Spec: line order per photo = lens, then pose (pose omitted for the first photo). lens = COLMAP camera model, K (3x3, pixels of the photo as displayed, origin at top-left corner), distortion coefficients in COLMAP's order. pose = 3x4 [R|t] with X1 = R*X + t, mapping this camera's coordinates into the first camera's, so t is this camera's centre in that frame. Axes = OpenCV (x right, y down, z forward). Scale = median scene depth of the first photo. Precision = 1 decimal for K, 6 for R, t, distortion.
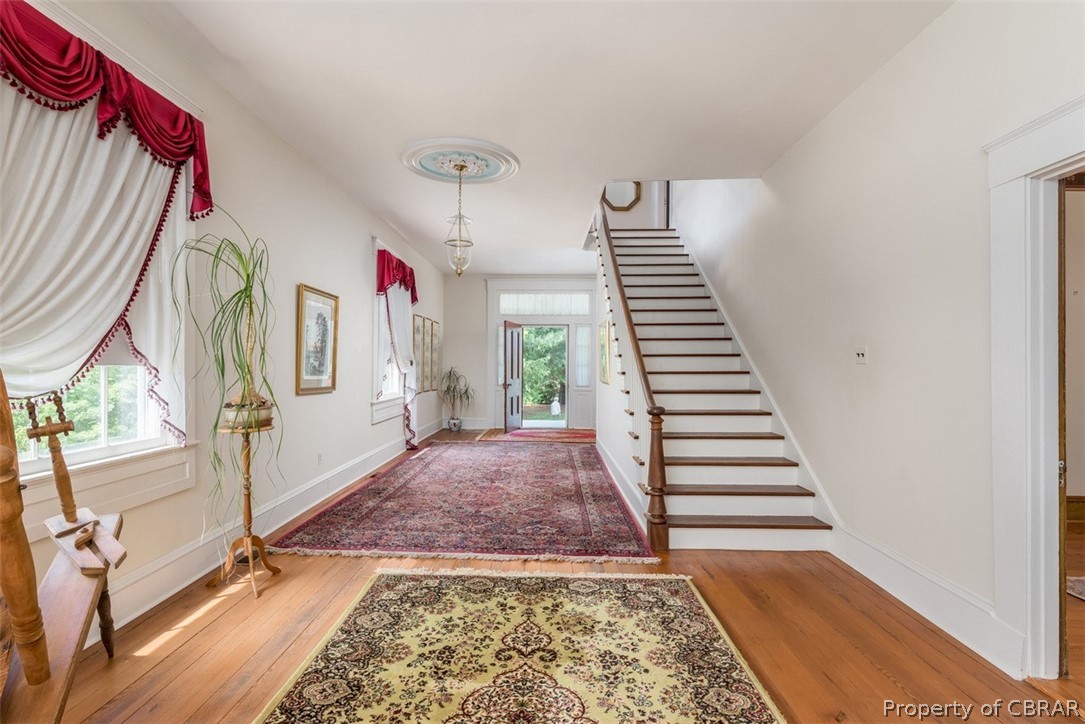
lens RADIAL K [[568.8, 0, 538.0], [0, 568.8, 362.7], [0, 0, 1]] dist [-0.001383, -0.000141]
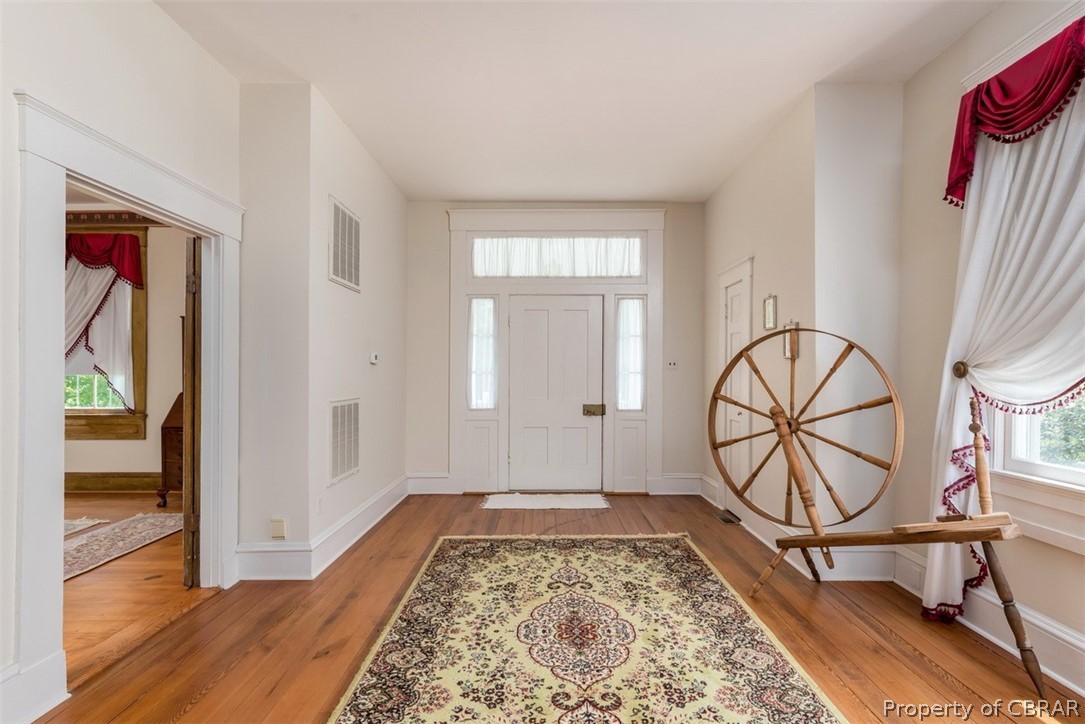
lens RADIAL K [[526.4, 0, 543.8], [0, 526.4, 370.1], [0, 0, 1]] dist [0.003318, 0.000332]
pose [[-0.999724, -0.010219, -0.021154, 0.069609], [-0.009973, 0.999882, -0.011714, 0.012084], [0.021271, -0.011500, -0.999708, 1.873192]]
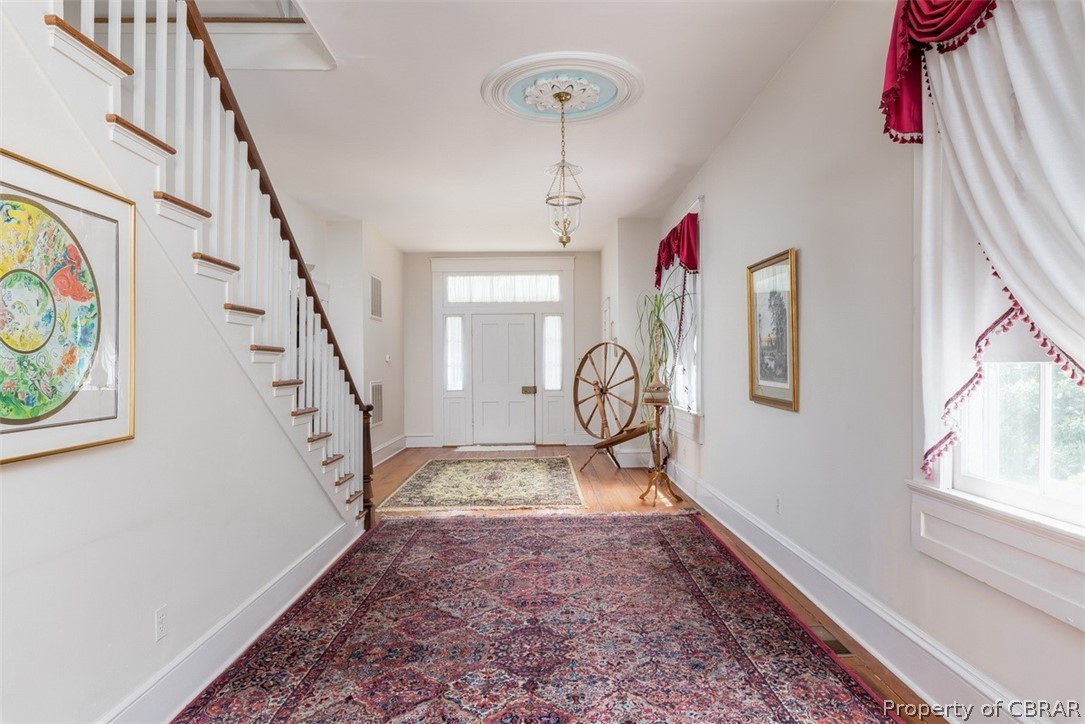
lens RADIAL K [[631.4, 0, 546.7], [0, 631.4, 363.0], [0, 0, 1]] dist [-0.000099, -0.000025]
pose [[-0.999359, 0.003191, -0.035663, -0.181182], [0.003477, 0.999962, -0.007974, 0.011904], [0.035636, -0.008093, -0.999332, 3.826624]]
